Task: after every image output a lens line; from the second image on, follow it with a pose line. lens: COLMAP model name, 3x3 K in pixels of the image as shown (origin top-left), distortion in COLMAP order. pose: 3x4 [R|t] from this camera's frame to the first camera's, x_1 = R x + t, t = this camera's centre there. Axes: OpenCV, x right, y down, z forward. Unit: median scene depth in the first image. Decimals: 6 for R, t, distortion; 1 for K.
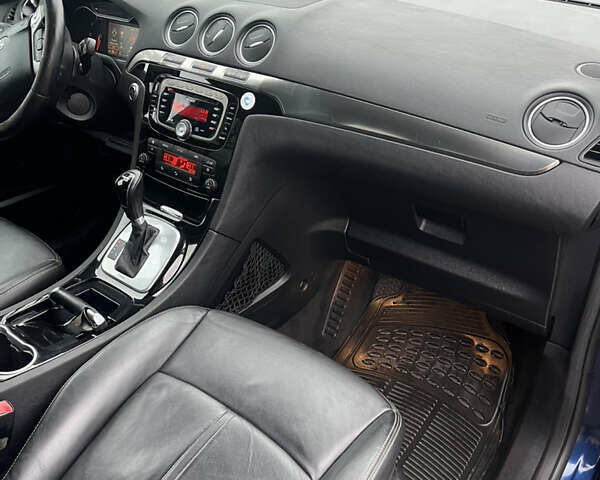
lens RADIAL K [[598.8, 0, 300.0], [0, 598.8, 240.0], [0, 0, 1]] dist [0.006027, -0.004087]
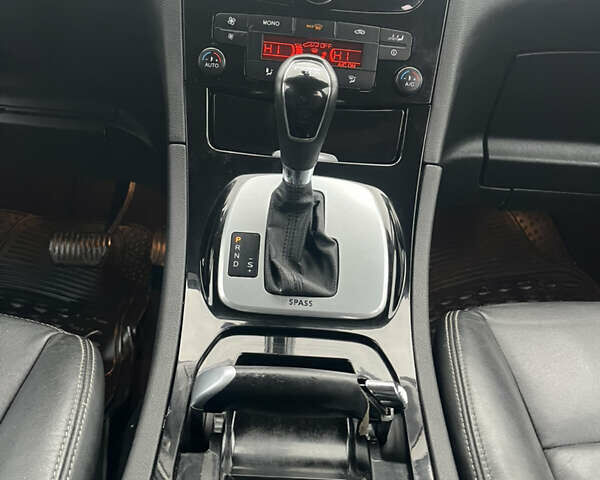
lens RADIAL K [[598.8, 0, 300.0], [0, 598.8, 240.0], [0, 0, 1]] dist [0.006027, -0.004087]
pose [[0.771843, -0.253946, 0.582898, -0.559189], [0.247577, 0.964457, 0.092347, -0.028887], [-0.585631, 0.073035, 0.807280, 0.637745]]
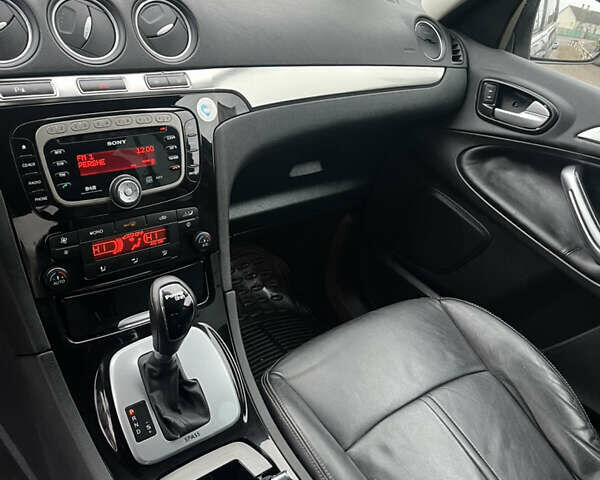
lens RADIAL K [[598.8, 0, 300.0], [0, 598.8, 240.0], [0, 0, 1]] dist [0.006027, -0.004087]
pose [[0.213788, -0.499628, 0.839445, -0.711189], [0.328700, 0.845997, 0.419815, -0.347866], [-0.919919, 0.186174, 0.345091, 0.645409]]
